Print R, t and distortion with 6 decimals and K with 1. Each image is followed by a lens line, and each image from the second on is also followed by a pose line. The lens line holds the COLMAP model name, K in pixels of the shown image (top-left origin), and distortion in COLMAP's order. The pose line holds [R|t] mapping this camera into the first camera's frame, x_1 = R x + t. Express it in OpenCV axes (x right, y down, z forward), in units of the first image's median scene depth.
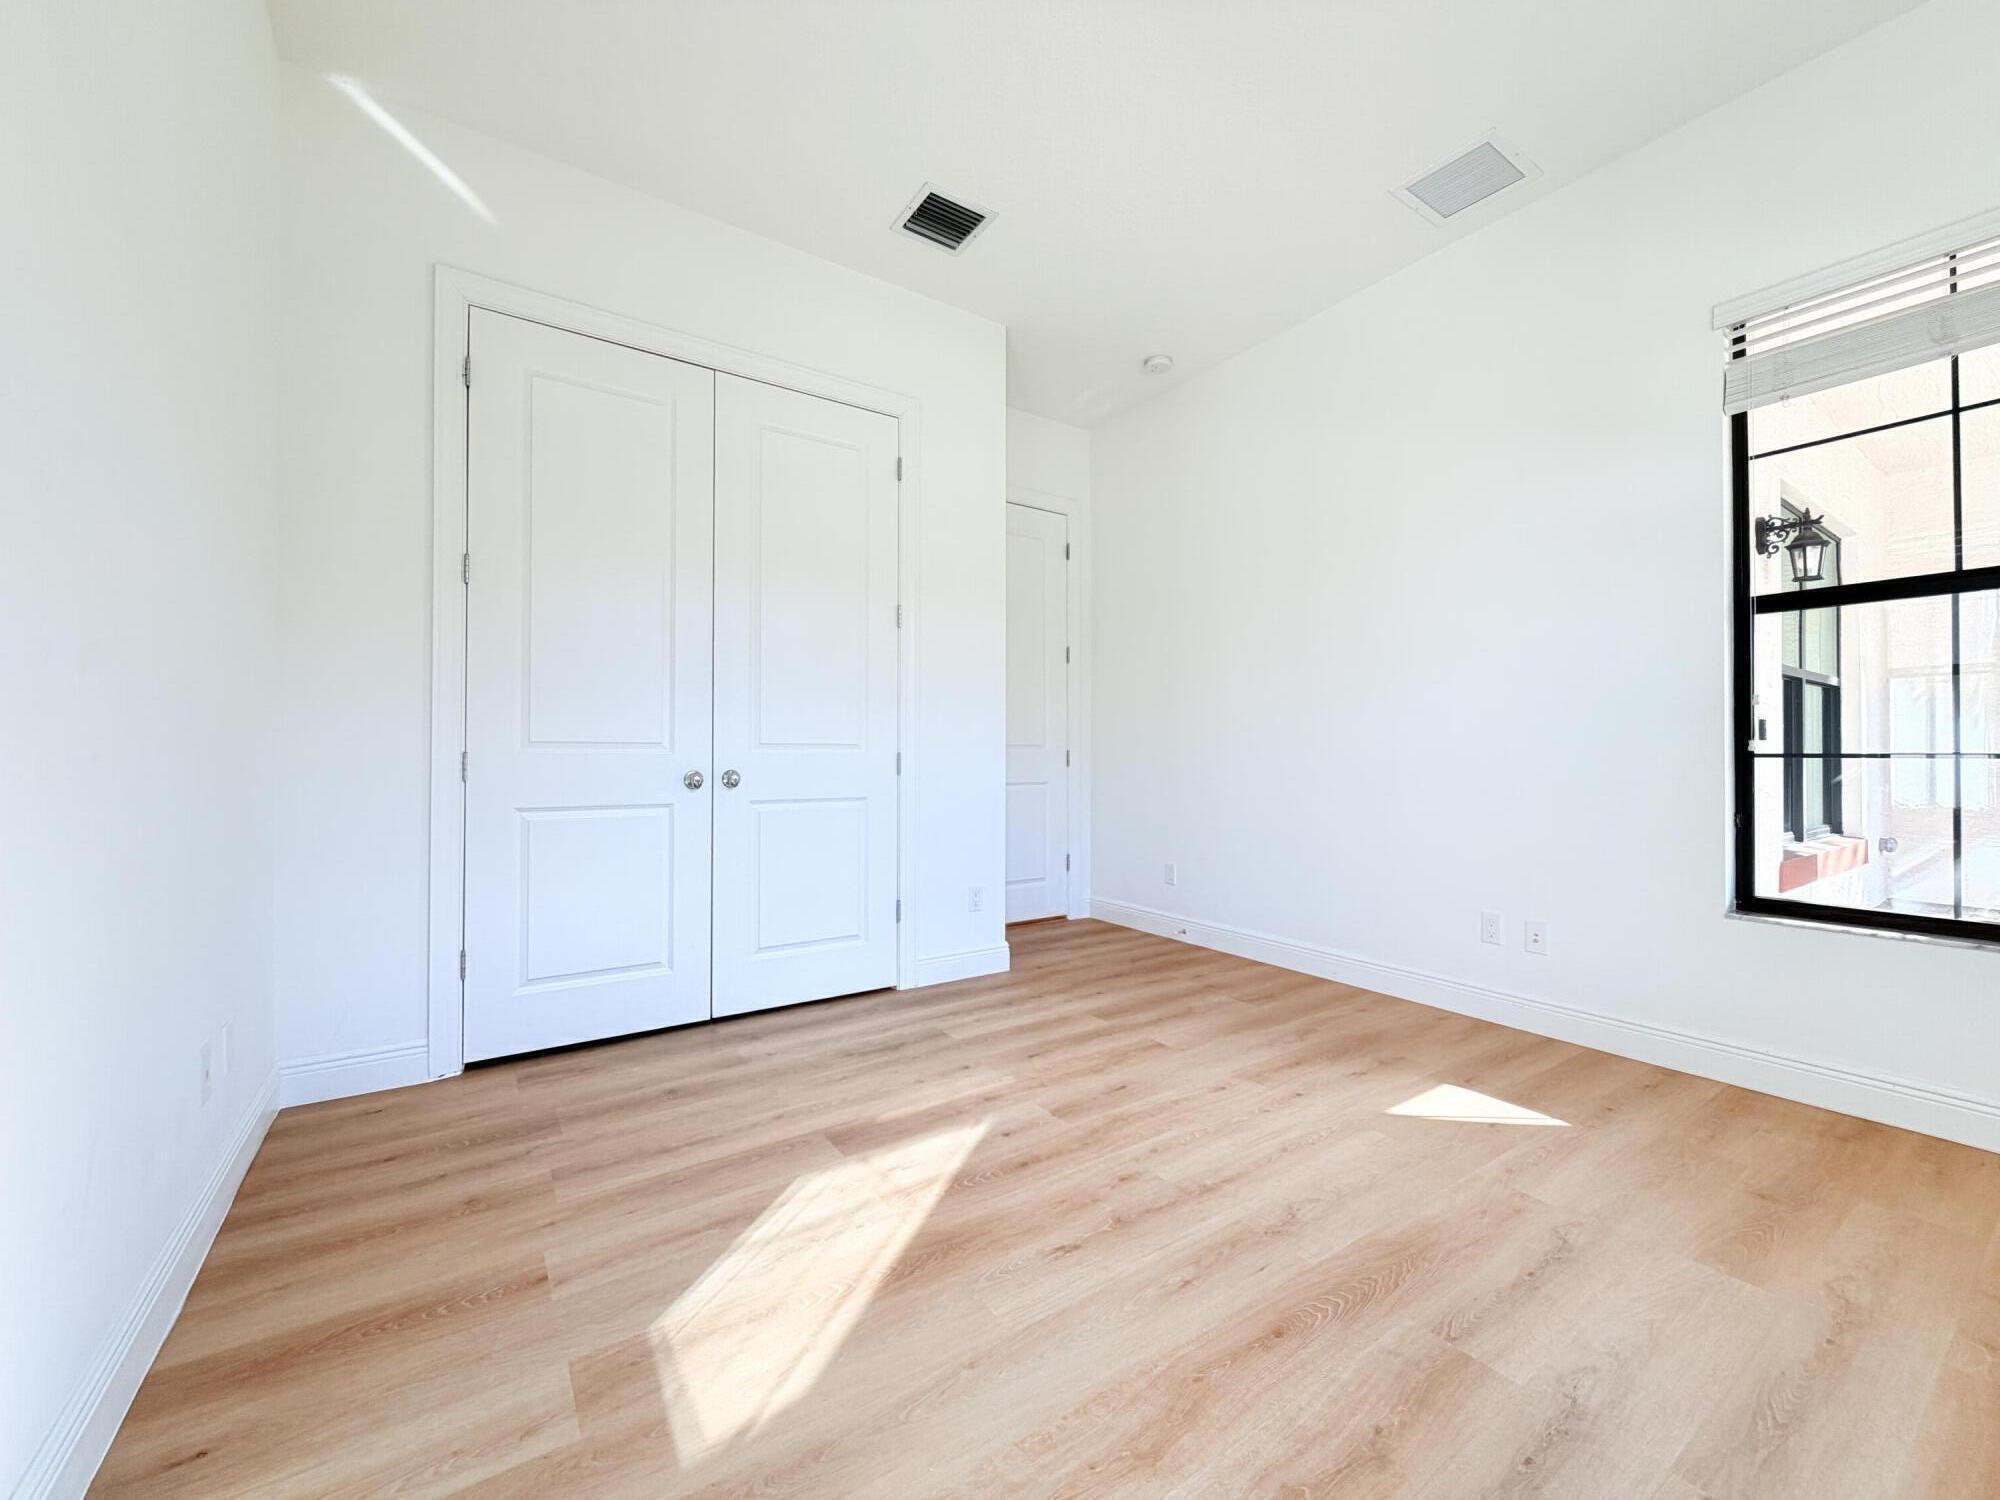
lens RADIAL K [[801.4, 0, 1005.9], [0, 801.4, 743.8], [0, 0, 1]] dist [0.002009, 0.000126]
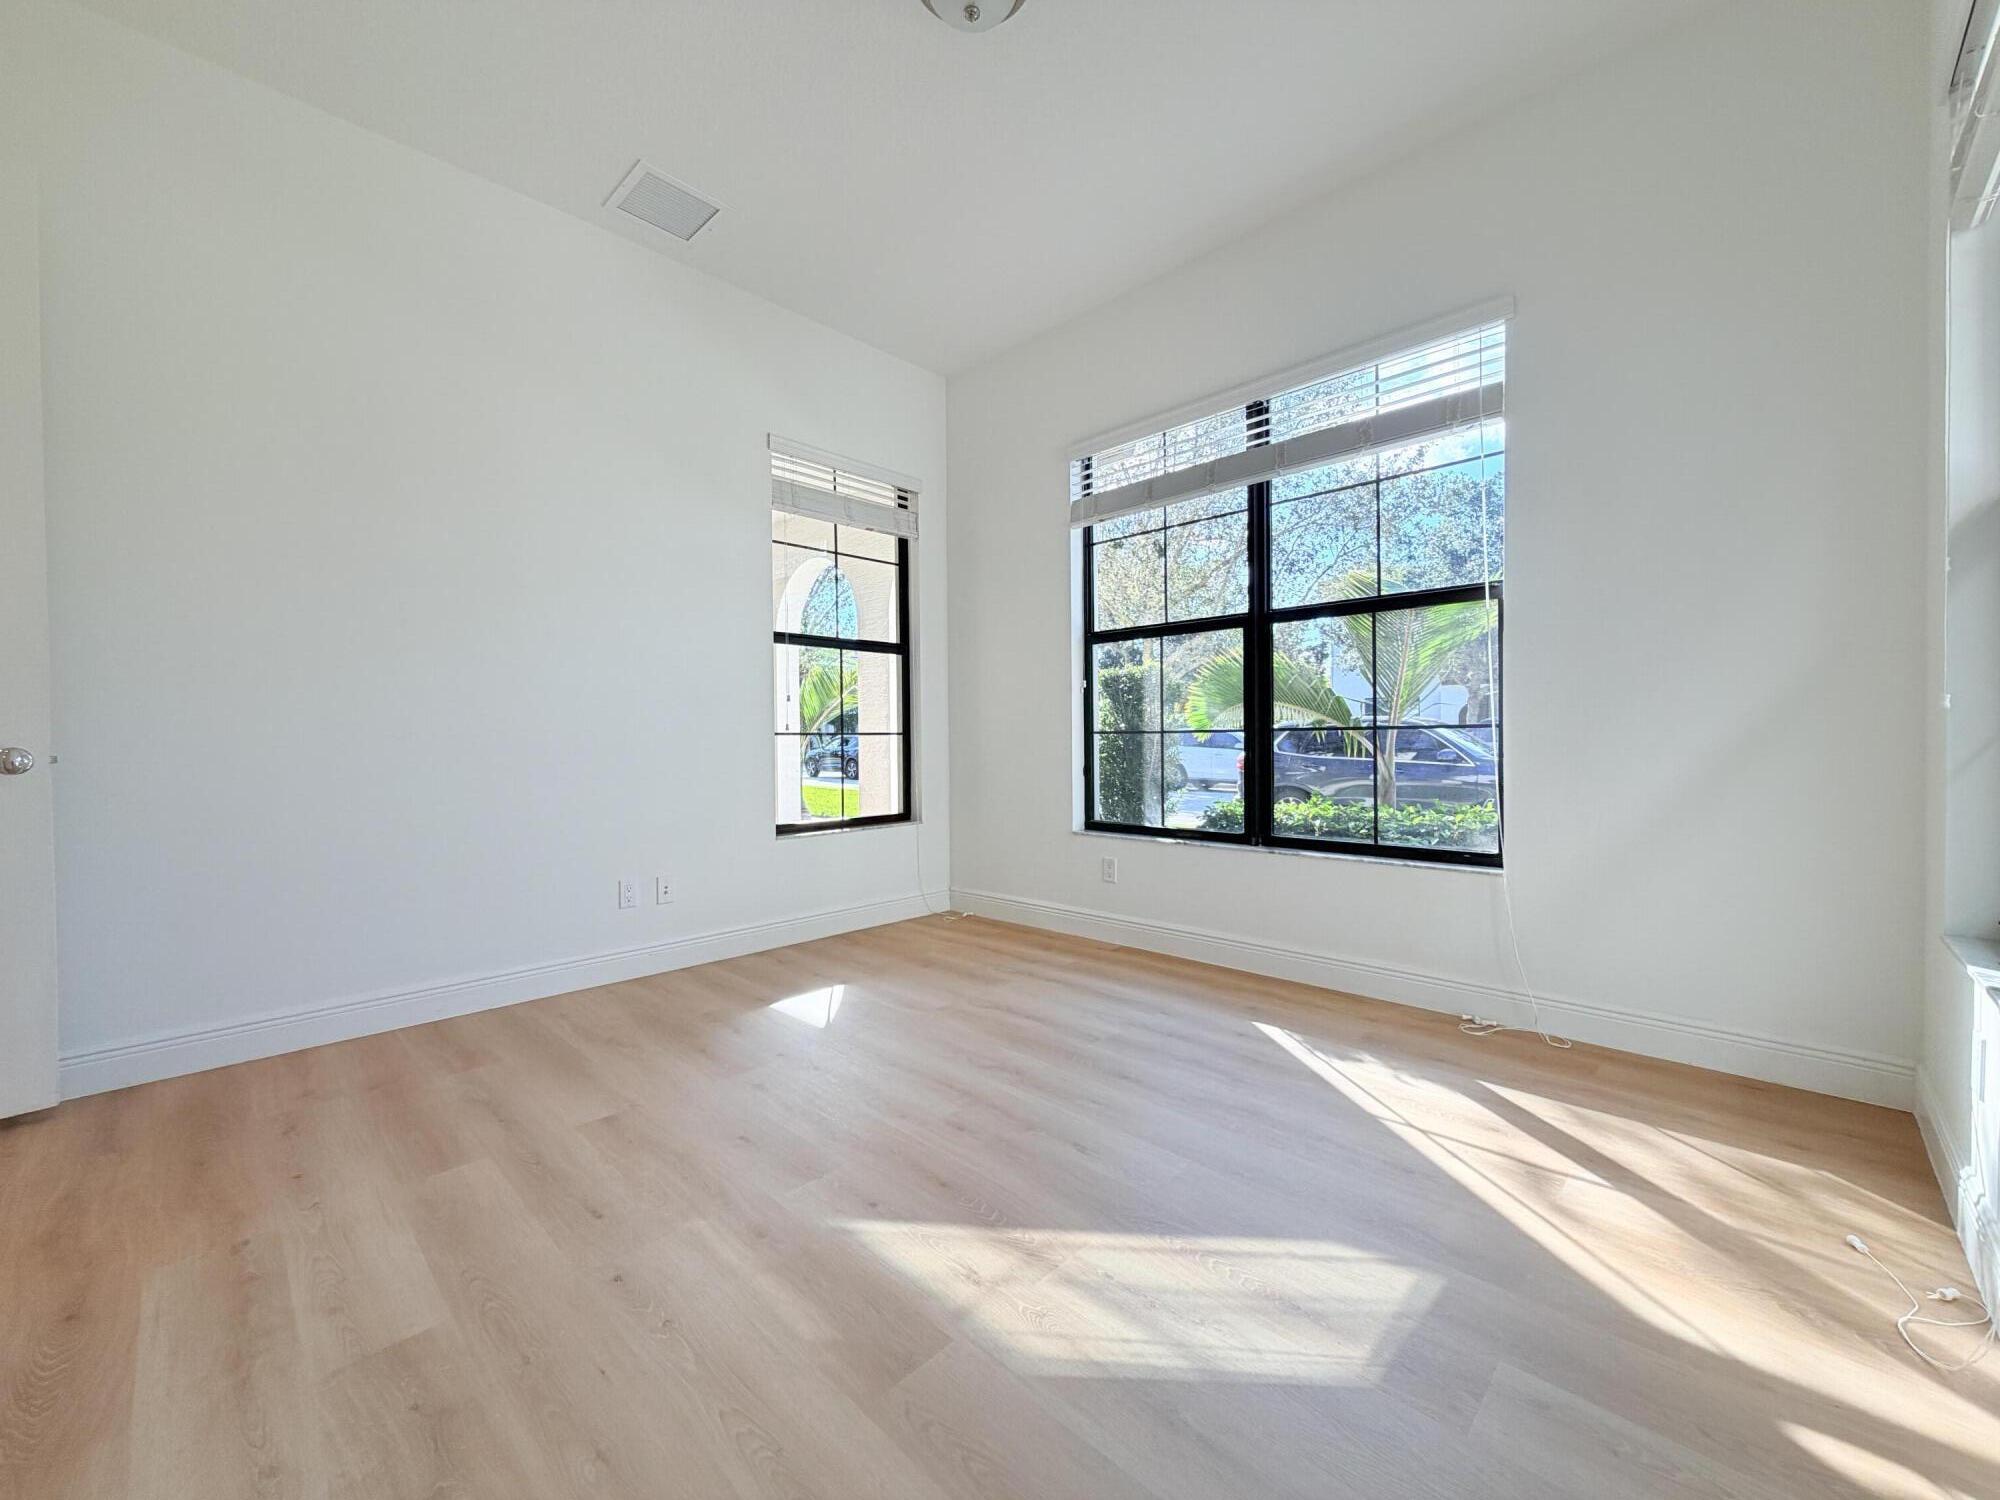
lens RADIAL K [[801.4, 0, 1005.9], [0, 801.4, 743.8], [0, 0, 1]] dist [0.002009, 0.000126]
pose [[-0.207469, -0.006410, 0.978221, -0.757268], [-0.005902, 0.999969, 0.005301, 0.026782], [-0.978224, -0.004674, -0.207500, 0.986605]]
